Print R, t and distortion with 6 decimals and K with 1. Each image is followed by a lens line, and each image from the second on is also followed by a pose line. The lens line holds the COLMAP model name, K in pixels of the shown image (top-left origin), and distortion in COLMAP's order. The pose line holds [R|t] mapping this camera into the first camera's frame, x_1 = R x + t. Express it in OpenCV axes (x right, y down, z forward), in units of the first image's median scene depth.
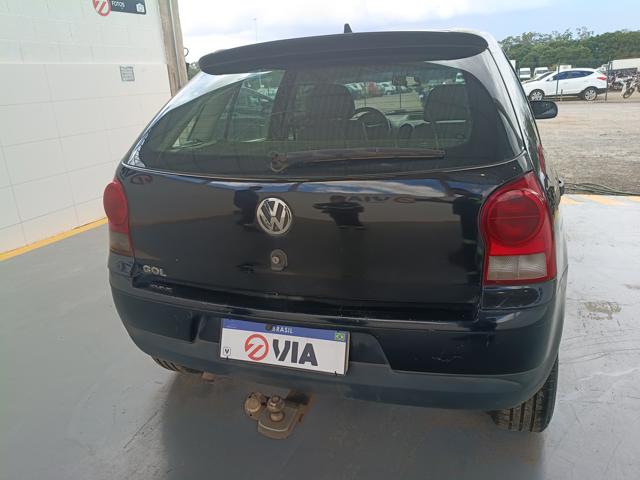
lens RADIAL K [[493.7, 0, 320.0], [0, 493.7, 240.0], [0, 0, 1]] dist [0.034541, -0.065584]
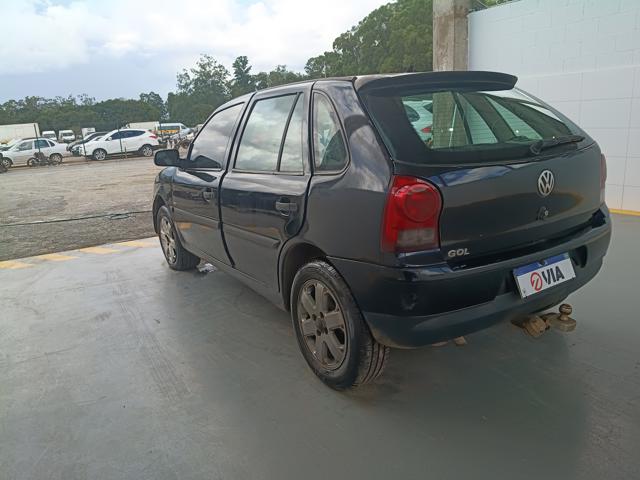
lens RADIAL K [[493.7, 0, 320.0], [0, 493.7, 240.0], [0, 0, 1]] dist [0.034541, -0.065584]
pose [[0.612287, -0.174958, 0.771034, -1.381023], [0.266481, 0.963814, 0.007086, -0.059712], [-0.744374, 0.201127, 0.636754, 0.481797]]
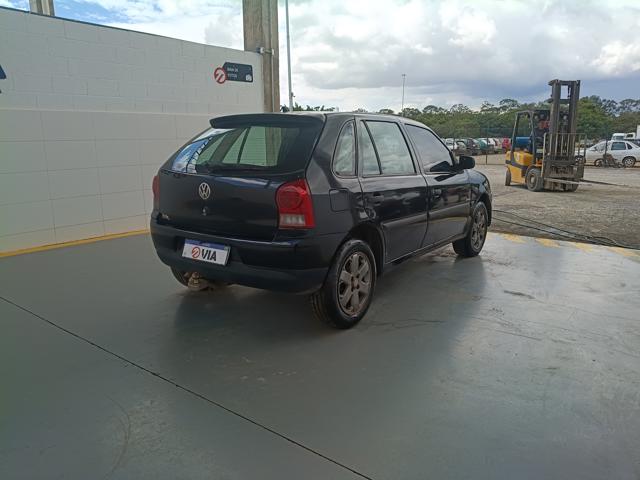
lens RADIAL K [[493.7, 0, 320.0], [0, 493.7, 240.0], [0, 0, 1]] dist [0.034541, -0.065584]
pose [[0.956917, 0.111223, -0.268214, 0.862002], [-0.135747, 0.987928, -0.074636, 0.223837], [0.256675, 0.107830, 0.960464, -0.846066]]
